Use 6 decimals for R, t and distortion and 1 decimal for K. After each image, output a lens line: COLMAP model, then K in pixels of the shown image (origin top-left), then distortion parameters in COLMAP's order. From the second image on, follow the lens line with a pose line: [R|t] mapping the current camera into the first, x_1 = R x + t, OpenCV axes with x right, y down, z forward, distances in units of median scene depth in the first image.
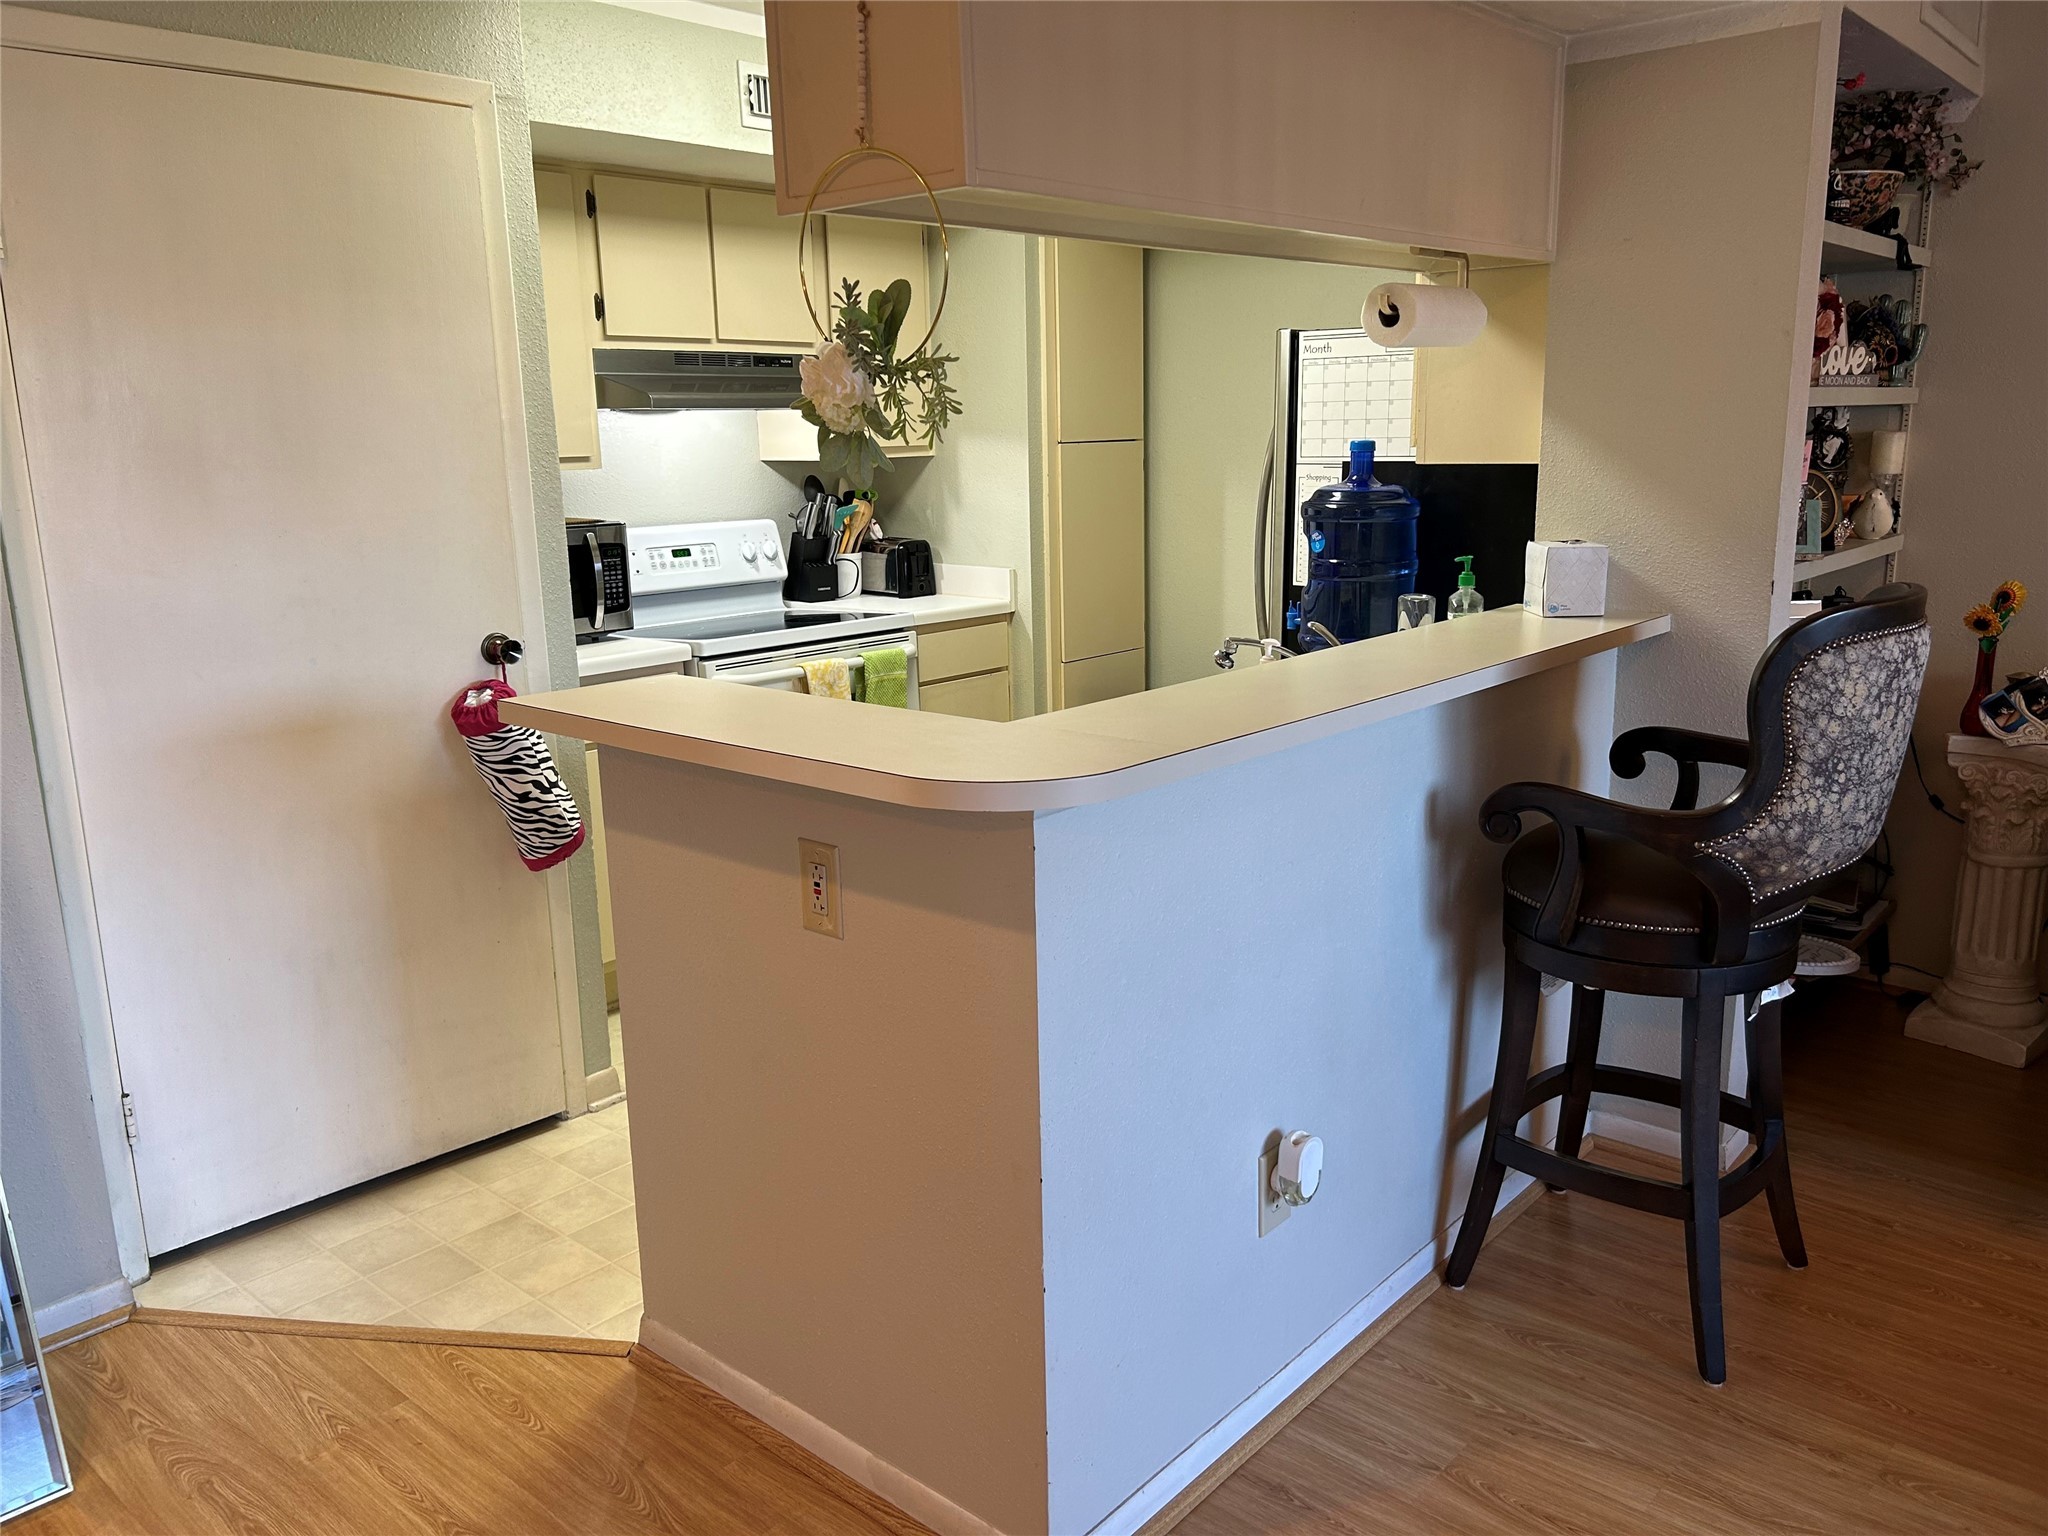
lens RADIAL K [[1544.9, 0, 1048.7], [0, 1544.9, 753.9], [0, 0, 1]] dist [0.045146, -0.049098]
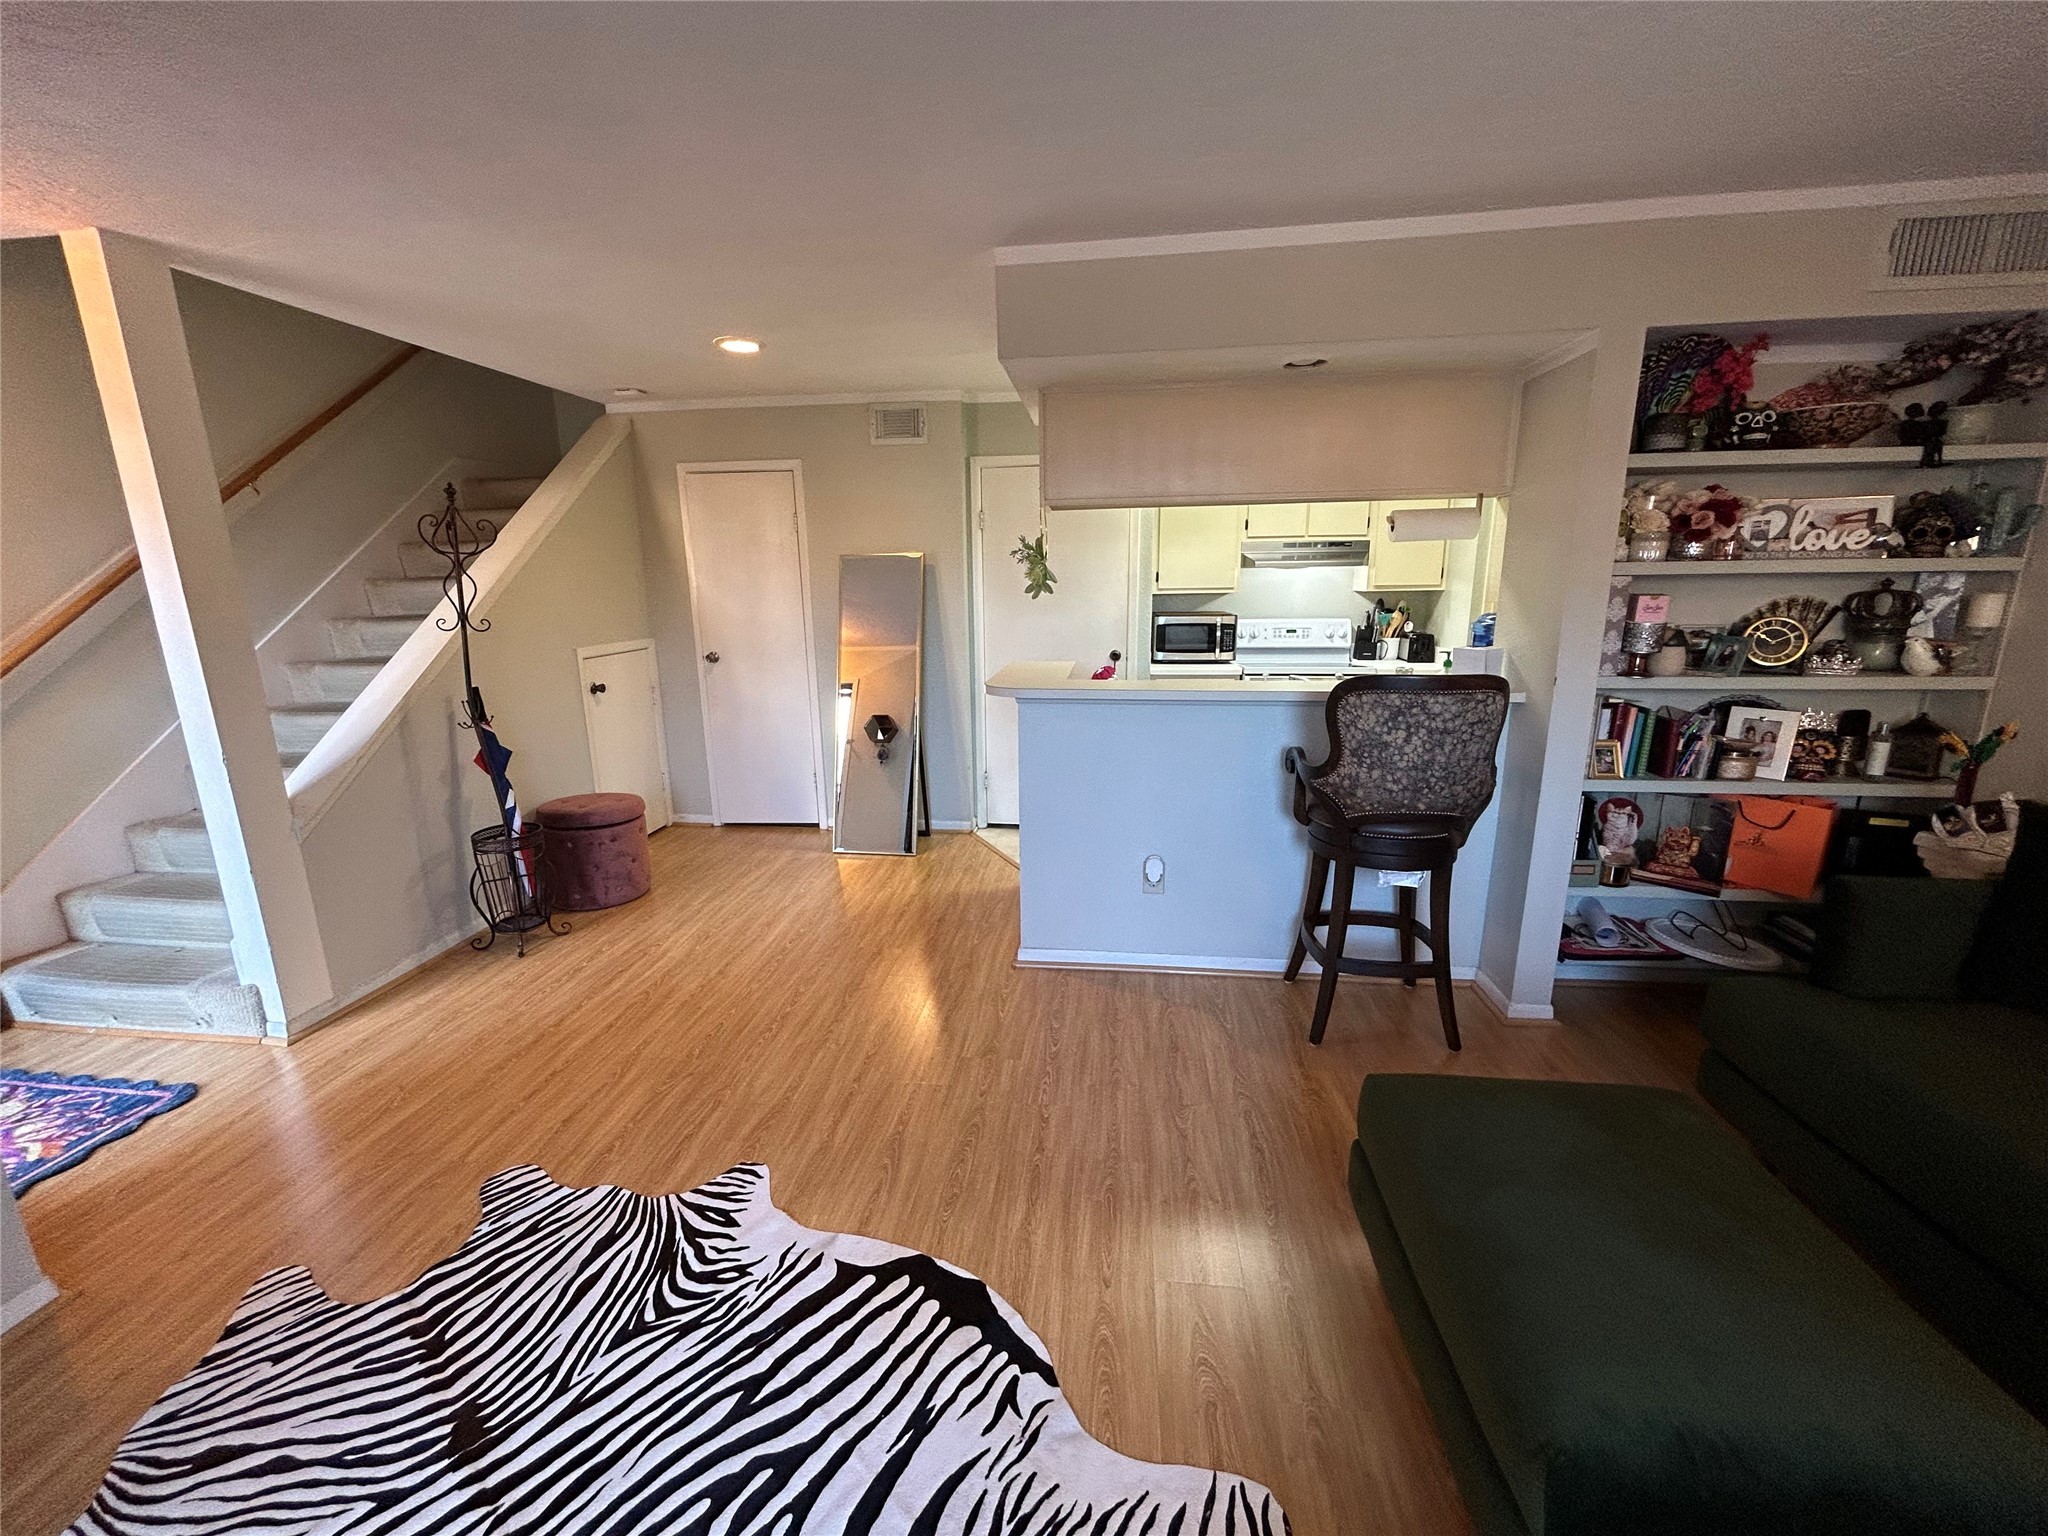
lens RADIAL K [[829.8, 0, 1017.0], [0, 829.8, 766.7], [0, 0, 1]] dist [0.000186, 0.000088]
pose [[0.558360, 0.197215, -0.805817, 0.692397], [-0.173710, 0.977594, 0.118889, -0.016221], [0.811209, 0.073596, 0.580107, 0.002051]]
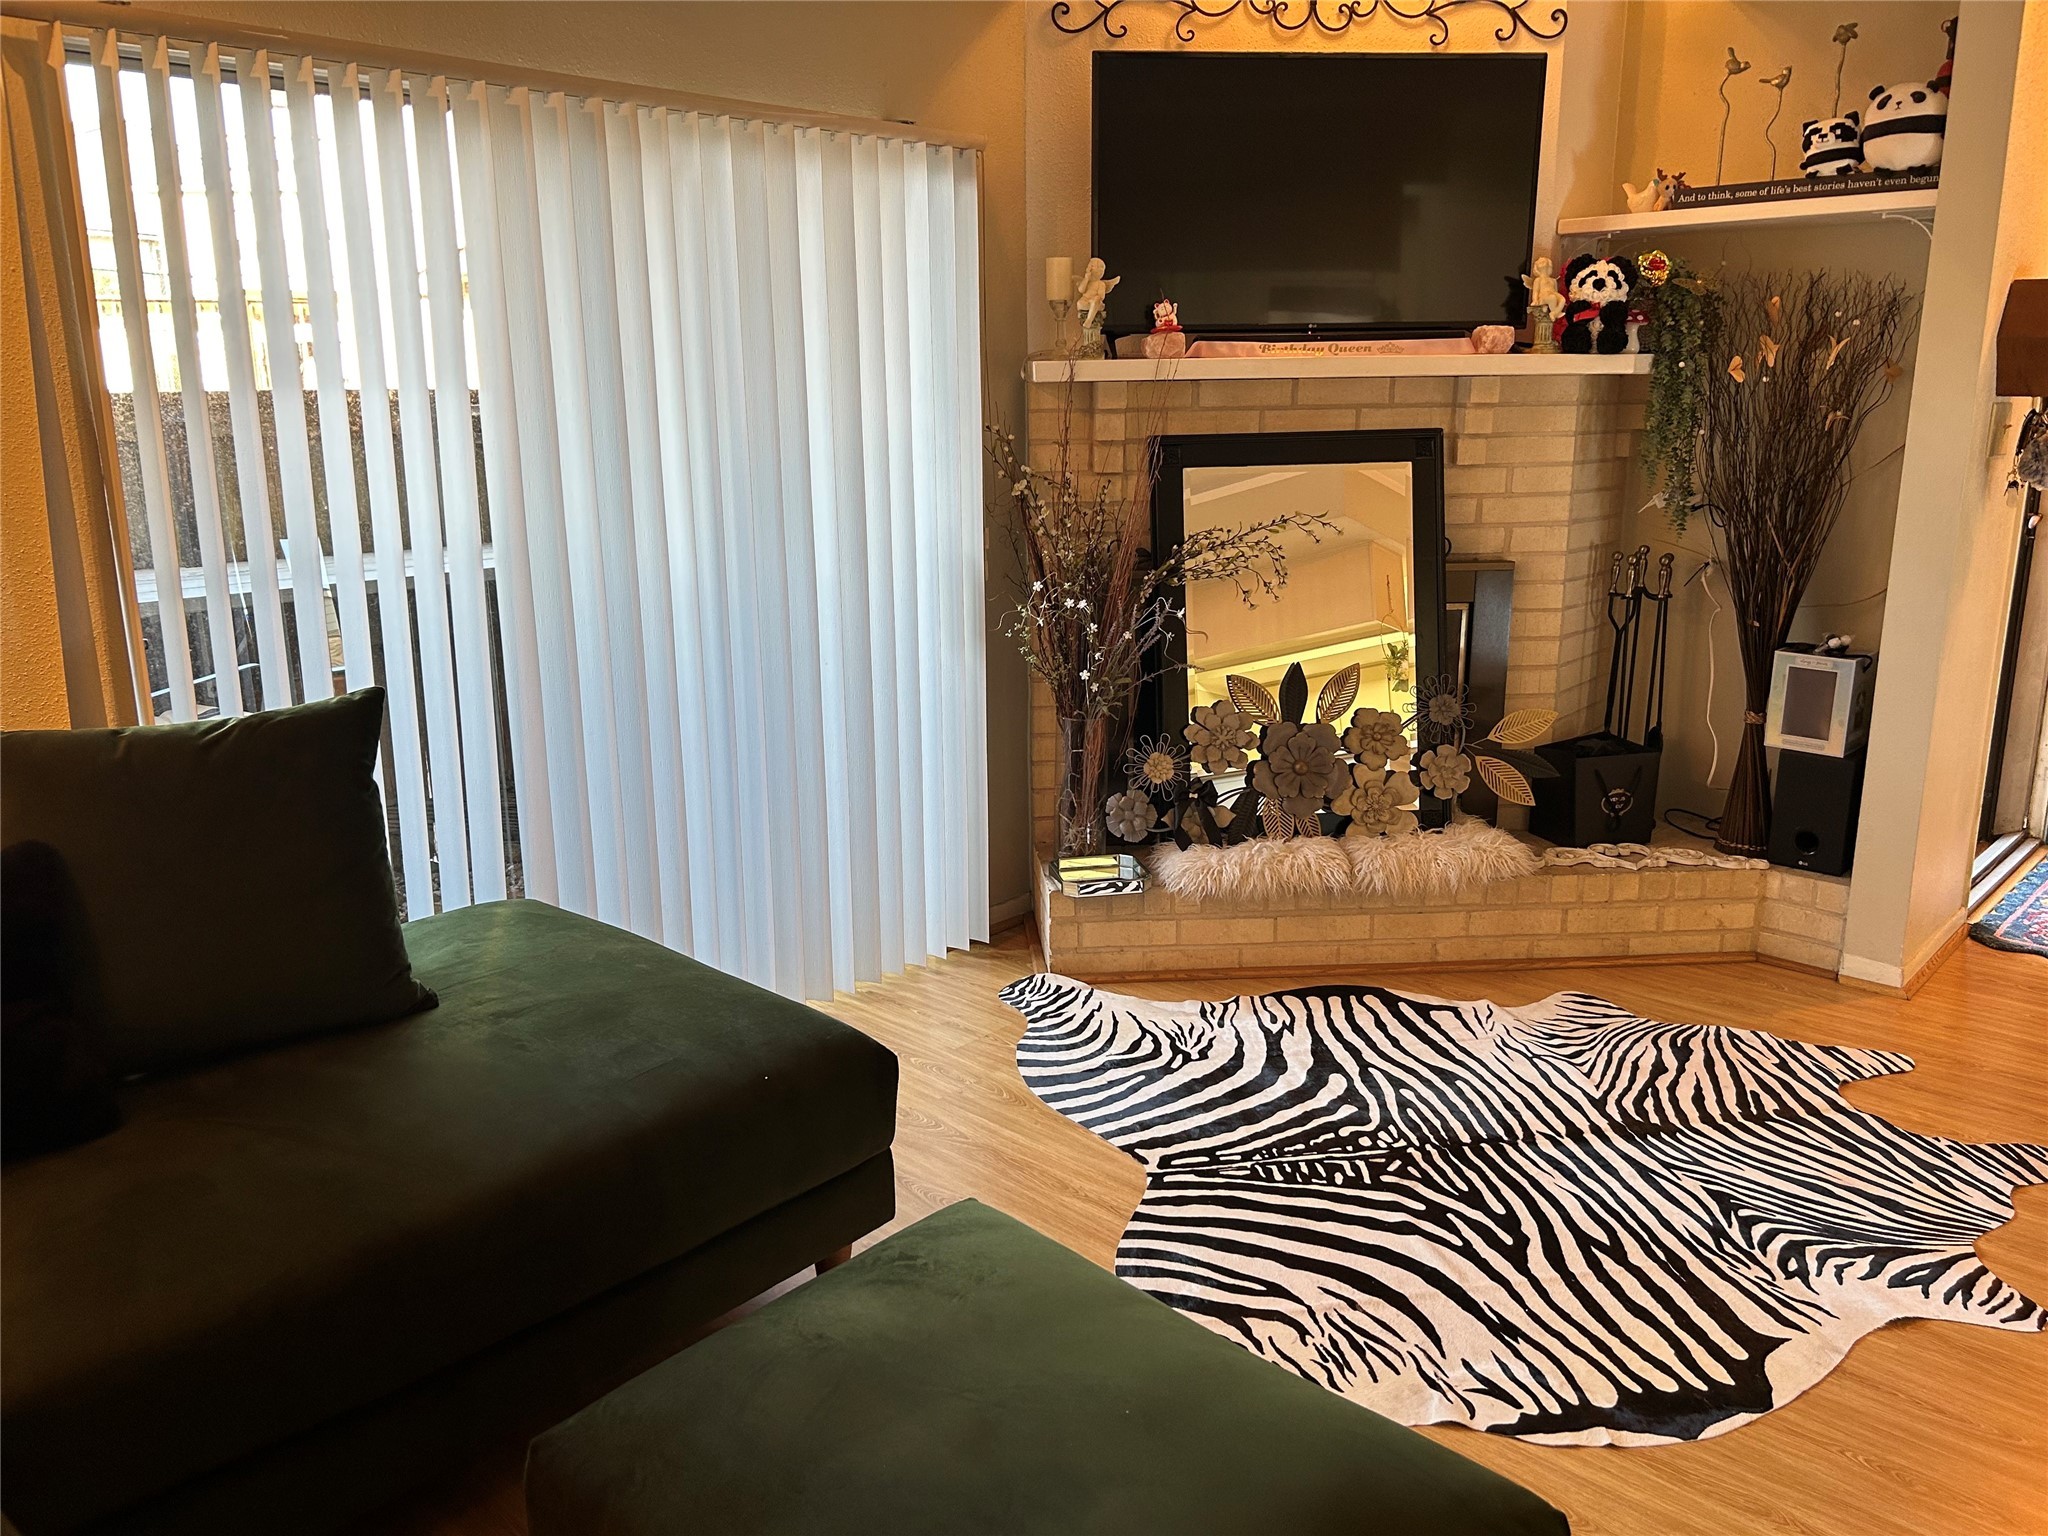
lens RADIAL K [[1544.9, 0, 1036.4], [0, 1544.9, 753.4], [0, 0, 1]] dist [0.045146, -0.049098]
pose [[-0.998746, 0.016299, 0.047333, 0.563352], [0.035596, 0.896039, 0.442546, -0.176845], [-0.035199, 0.443676, -0.895496, 0.744316]]
